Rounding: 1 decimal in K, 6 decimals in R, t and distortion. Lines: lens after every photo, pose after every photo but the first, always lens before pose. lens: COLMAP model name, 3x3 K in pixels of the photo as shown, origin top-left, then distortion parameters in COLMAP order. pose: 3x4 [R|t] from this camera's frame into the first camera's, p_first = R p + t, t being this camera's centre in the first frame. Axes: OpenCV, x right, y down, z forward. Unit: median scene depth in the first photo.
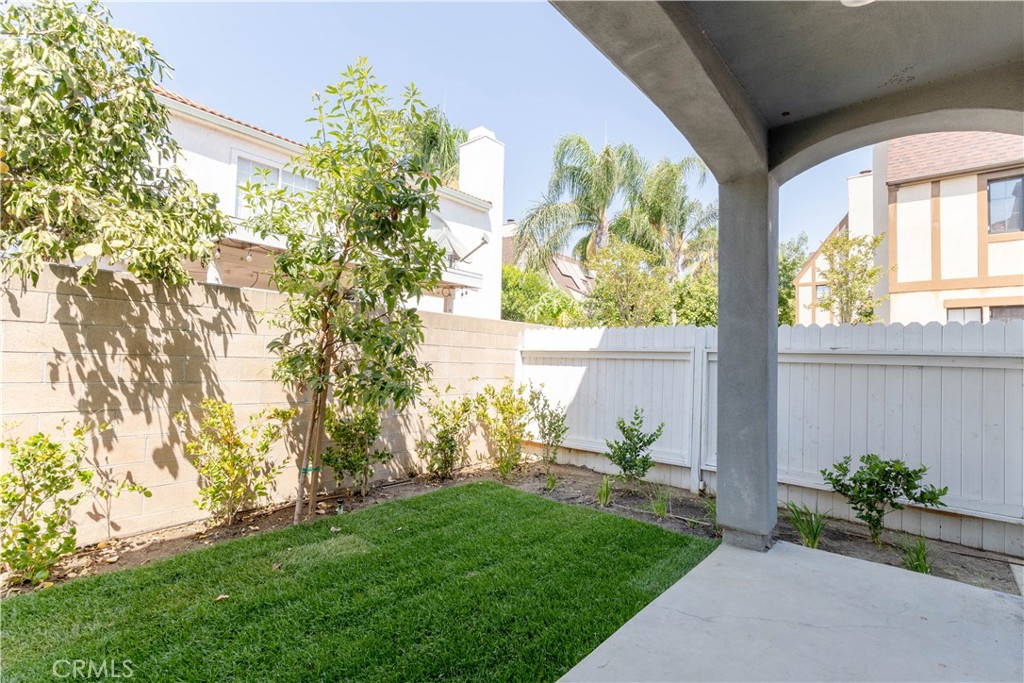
lens RADIAL K [[484.6, 0, 512.0], [0, 484.6, 341.5], [0, 0, 1]] dist [0.003640, -0.000139]
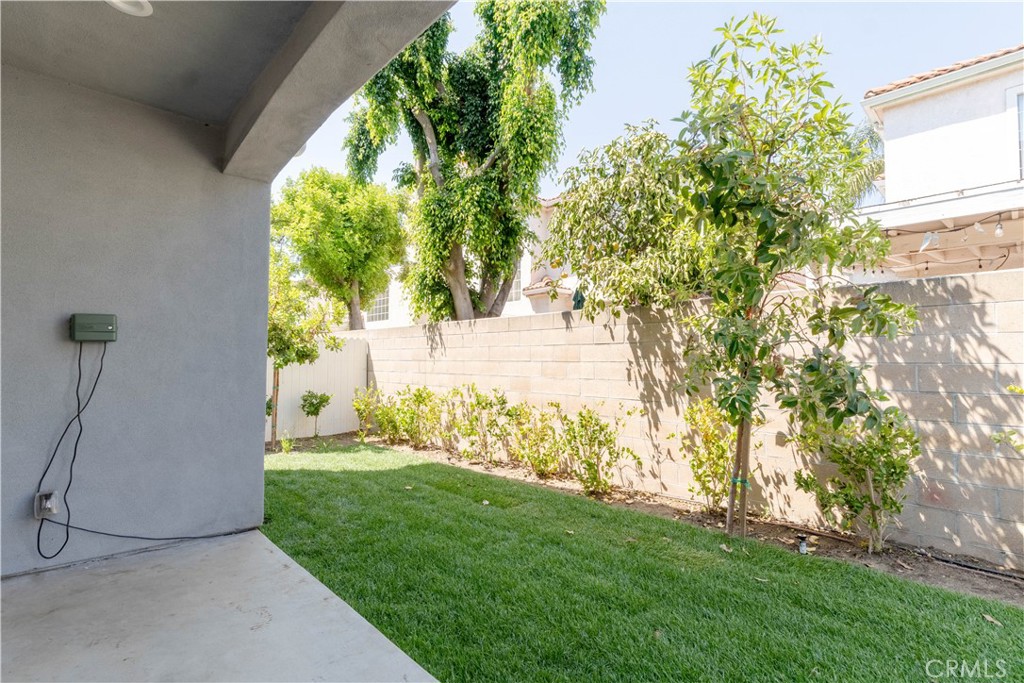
lens RADIAL K [[484.6, 0, 512.0], [0, 484.6, 341.5], [0, 0, 1]] dist [0.003640, -0.000139]
pose [[-0.076238, -0.057407, -0.995436, 0.611536], [0.037394, 0.997474, -0.060388, 0.035207], [0.996388, -0.041827, -0.073899, 0.684700]]
